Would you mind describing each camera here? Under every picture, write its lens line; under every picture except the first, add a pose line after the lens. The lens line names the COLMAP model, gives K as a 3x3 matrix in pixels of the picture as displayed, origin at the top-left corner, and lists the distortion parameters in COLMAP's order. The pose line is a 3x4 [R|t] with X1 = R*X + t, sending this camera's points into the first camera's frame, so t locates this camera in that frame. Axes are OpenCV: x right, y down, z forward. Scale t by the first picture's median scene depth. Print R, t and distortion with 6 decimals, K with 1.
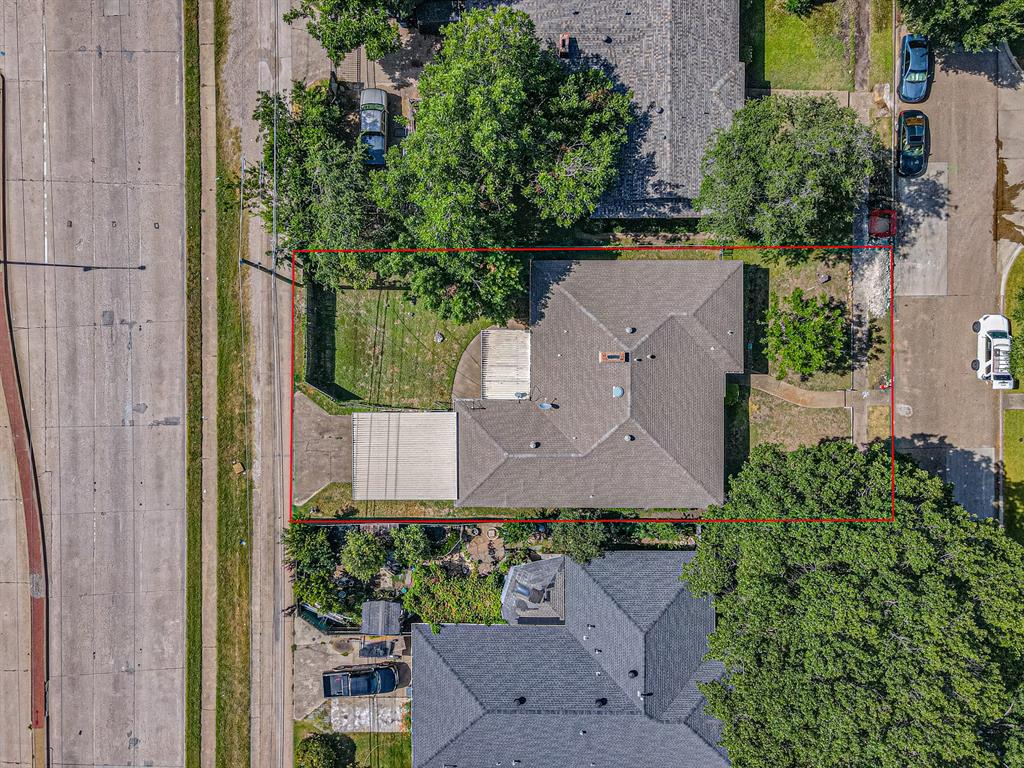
lens RADIAL K [[739.4, 0, 507.6], [0, 739.4, 385.3], [0, 0, 1]] dist [0.007694, 0.006031]
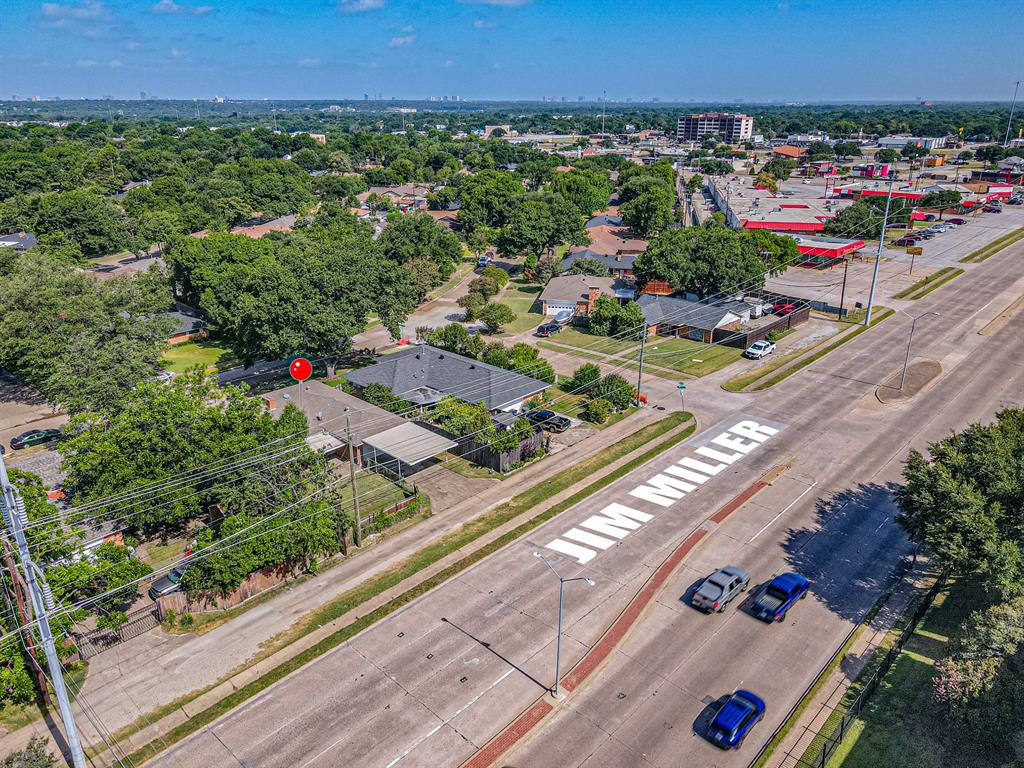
lens RADIAL K [[739.4, 0, 507.6], [0, 739.4, 385.3], [0, 0, 1]] dist [0.007694, 0.006031]
pose [[-0.727936, -0.242250, 0.641424, -1.087598], [0.685552, -0.272613, 0.675056, -0.661895], [0.011328, 0.931127, 0.364520, 0.374454]]
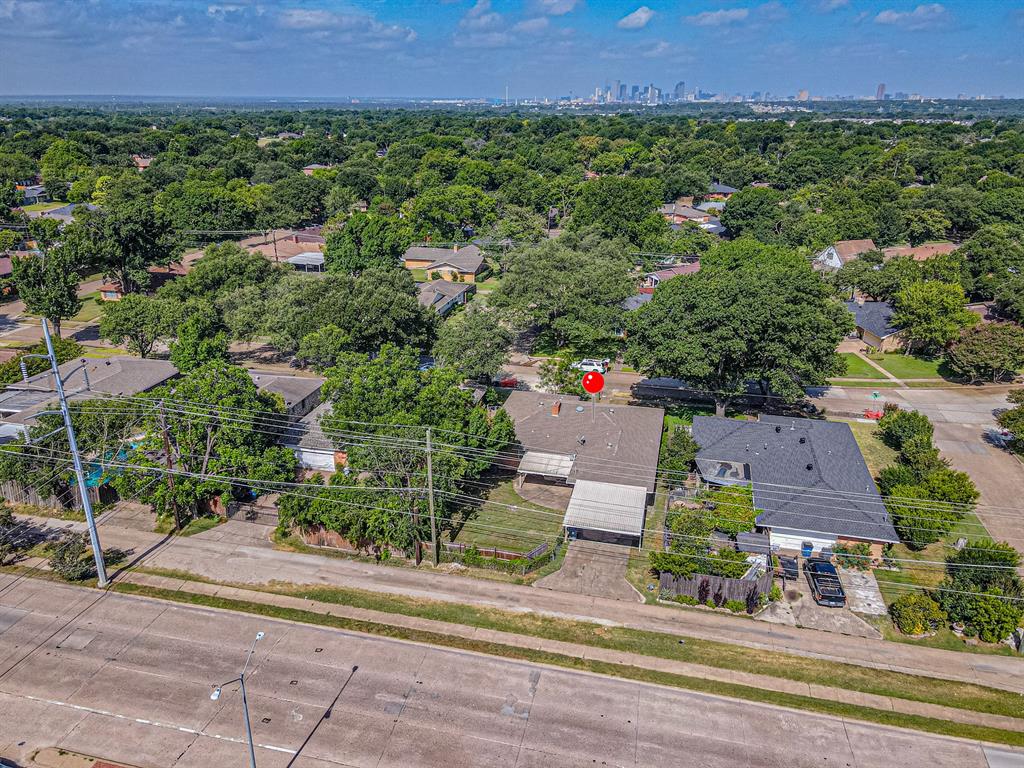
lens RADIAL K [[739.4, 0, 507.6], [0, 739.4, 385.3], [0, 0, 1]] dist [0.007694, 0.006031]
pose [[0.240653, -0.345561, 0.907014, -1.123271], [0.970548, 0.074984, -0.228942, 0.189341], [0.011102, 0.935396, 0.353428, 0.383379]]
